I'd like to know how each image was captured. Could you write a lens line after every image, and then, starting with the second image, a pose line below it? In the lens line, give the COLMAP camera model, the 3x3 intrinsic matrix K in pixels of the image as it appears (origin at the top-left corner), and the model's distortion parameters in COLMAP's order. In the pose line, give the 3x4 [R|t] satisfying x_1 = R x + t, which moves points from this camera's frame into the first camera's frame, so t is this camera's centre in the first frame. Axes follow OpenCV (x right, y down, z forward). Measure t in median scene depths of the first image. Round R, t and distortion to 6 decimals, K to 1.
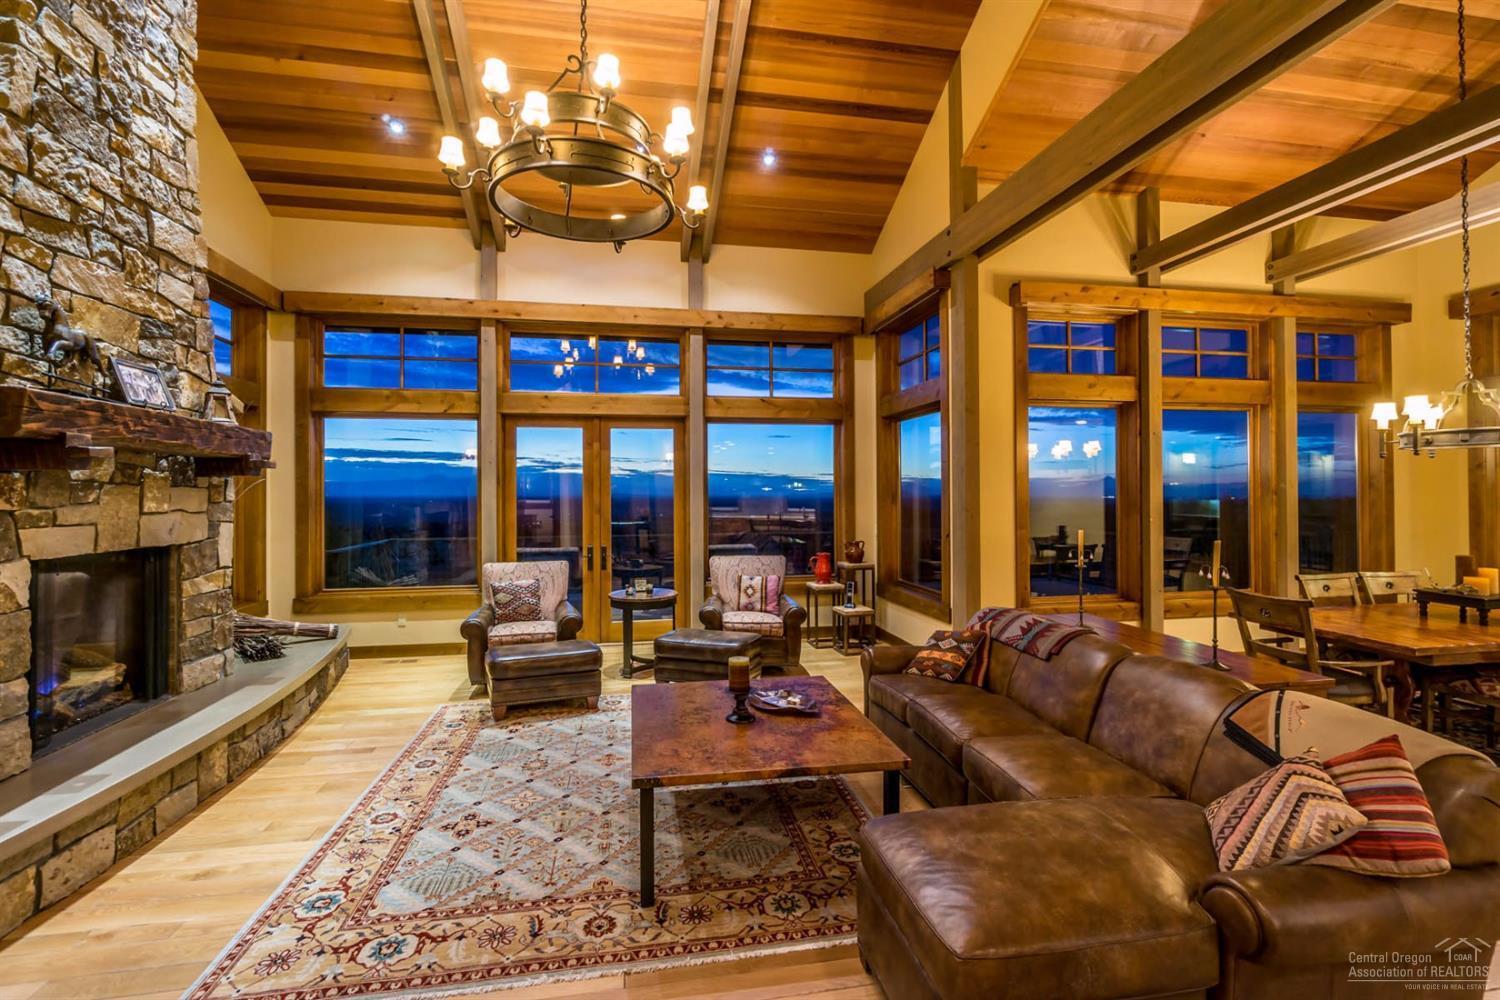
lens RADIAL K [[652.7, 0, 716.5], [0, 652.7, 483.0], [0, 0, 1]] dist [0.002520, -0.001226]
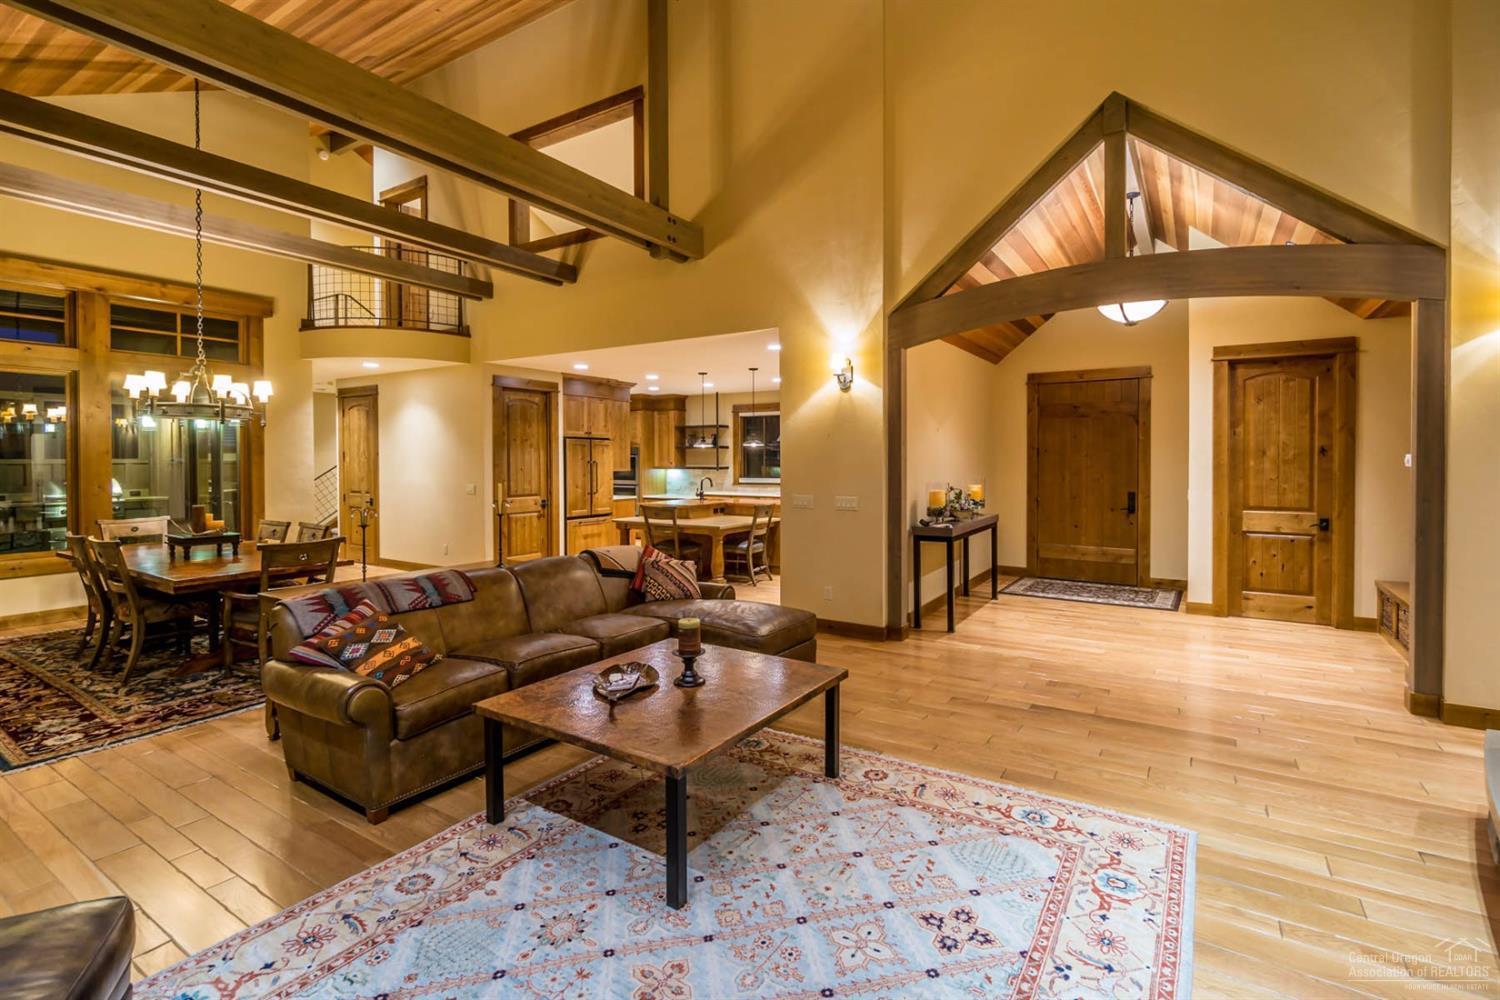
lens RADIAL K [[652.7, 0, 787.9], [0, 652.7, 474.6], [0, 0, 1]] dist [0.002520, -0.001226]
pose [[-0.763641, -0.011802, 0.645533, -0.647382], [-0.005261, 0.999913, 0.012058, 0.043442], [-0.645619, 0.005812, -0.763638, 1.547831]]
